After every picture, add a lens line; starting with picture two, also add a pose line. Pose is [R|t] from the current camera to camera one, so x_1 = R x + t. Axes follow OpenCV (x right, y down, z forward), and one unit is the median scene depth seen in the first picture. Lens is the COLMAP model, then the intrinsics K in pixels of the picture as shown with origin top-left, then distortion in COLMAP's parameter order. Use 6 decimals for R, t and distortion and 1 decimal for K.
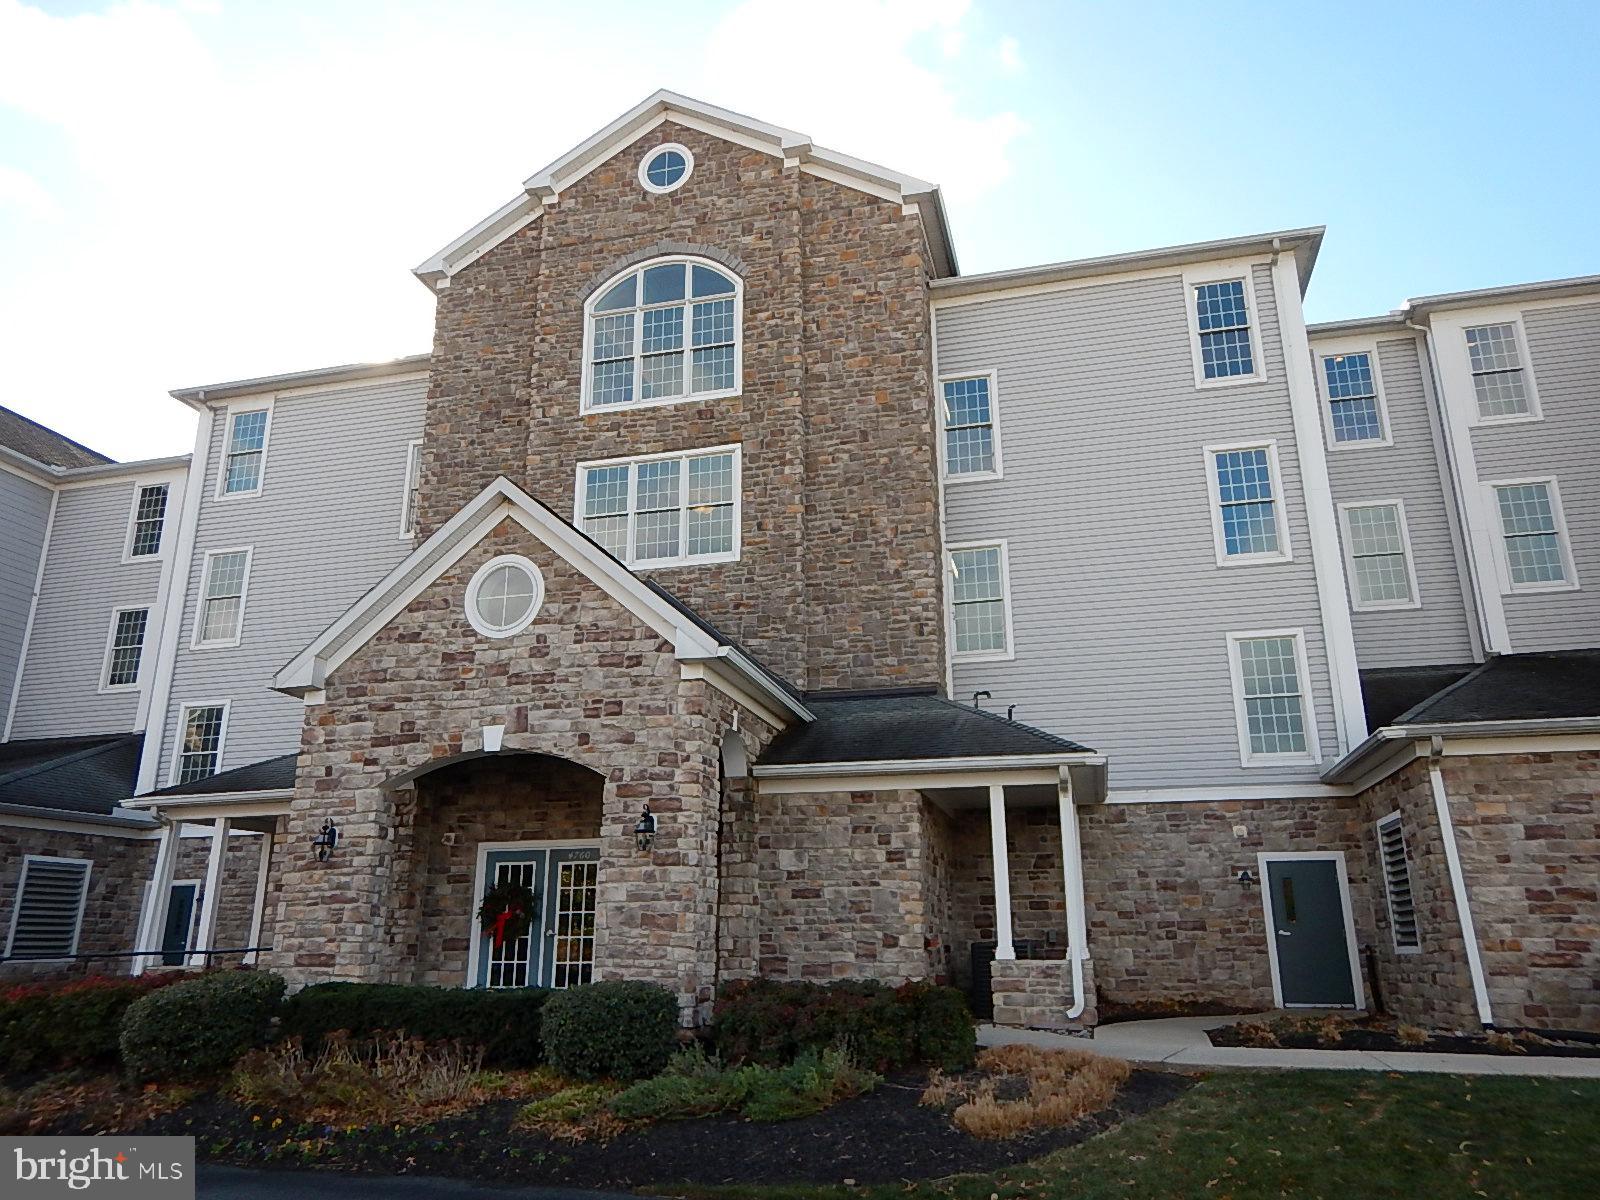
lens RADIAL K [[1128.7, 0, 802.3], [0, 1128.7, 596.2], [0, 0, 1]] dist [0.033183, -0.023308]
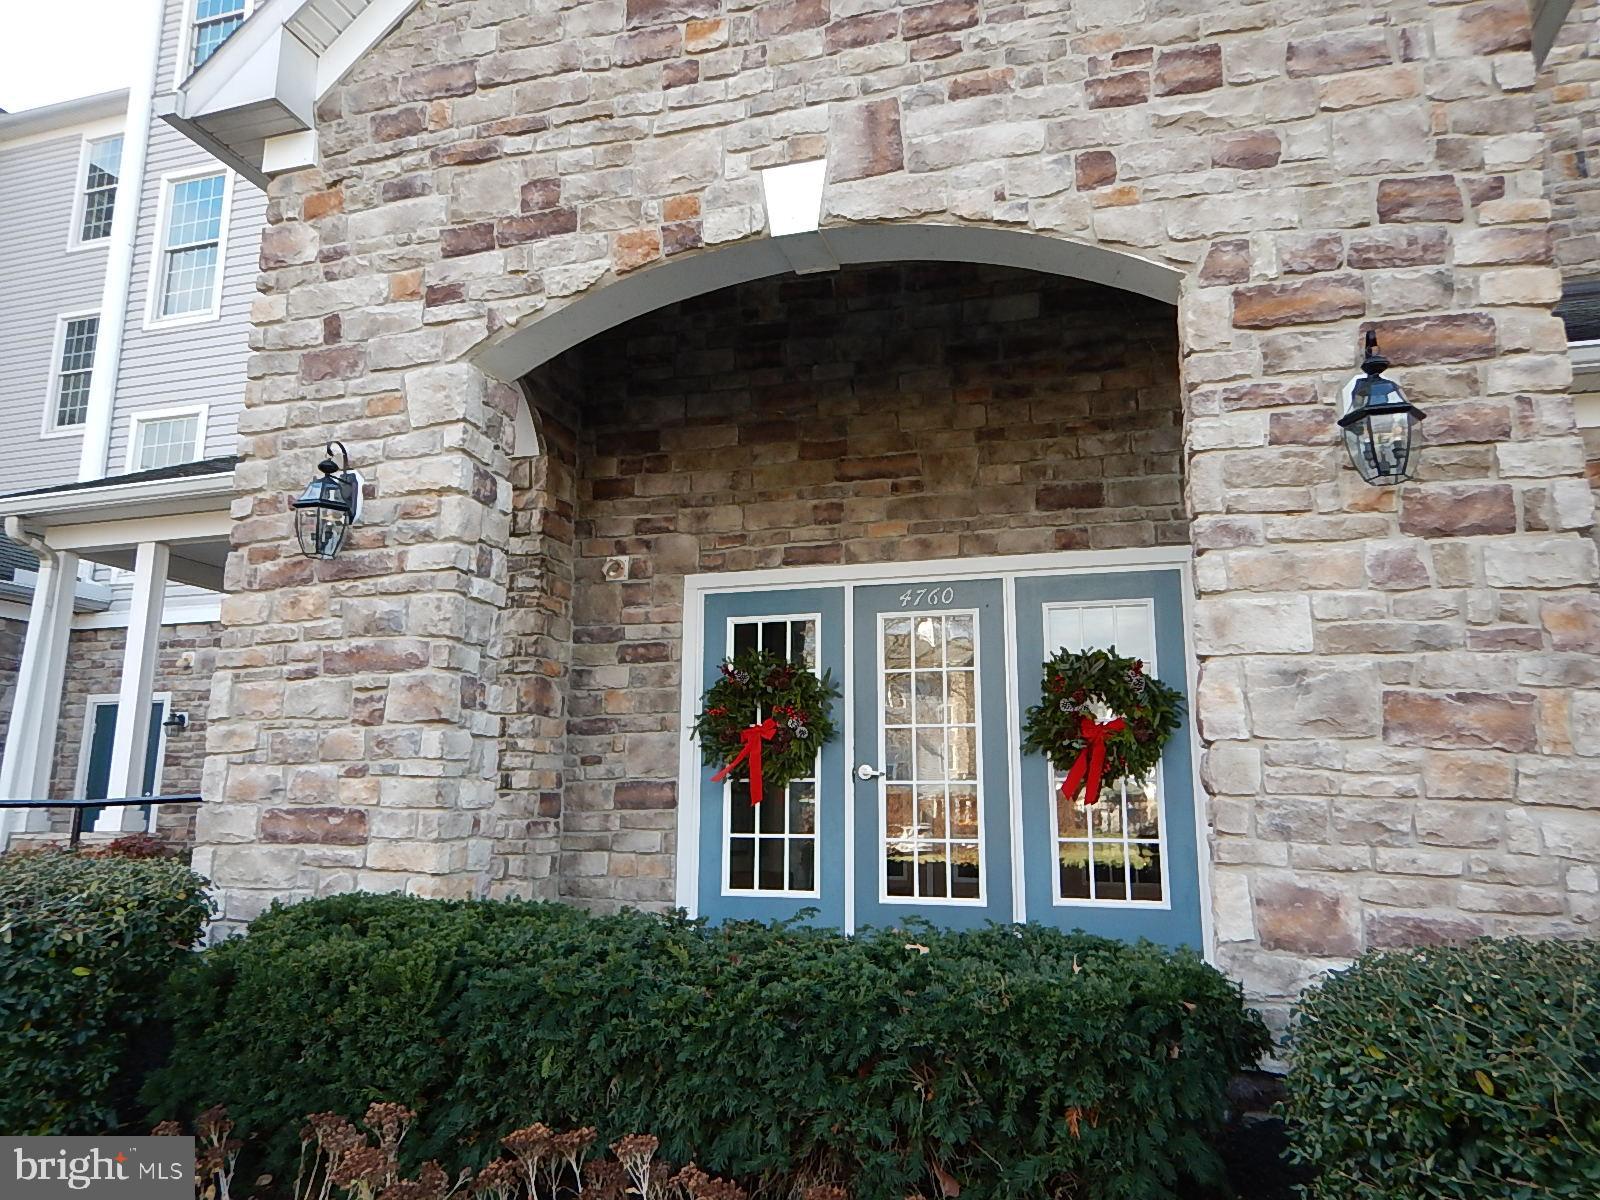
lens RADIAL K [[1128.7, 0, 794.9], [0, 1128.7, 593.9], [0, 0, 1]] dist [0.033183, -0.023308]
pose [[0.998663, 0.004266, -0.051520, -0.254407], [0.001293, 0.994217, 0.107382, 0.205536], [0.051680, -0.107305, 0.992882, 0.649052]]
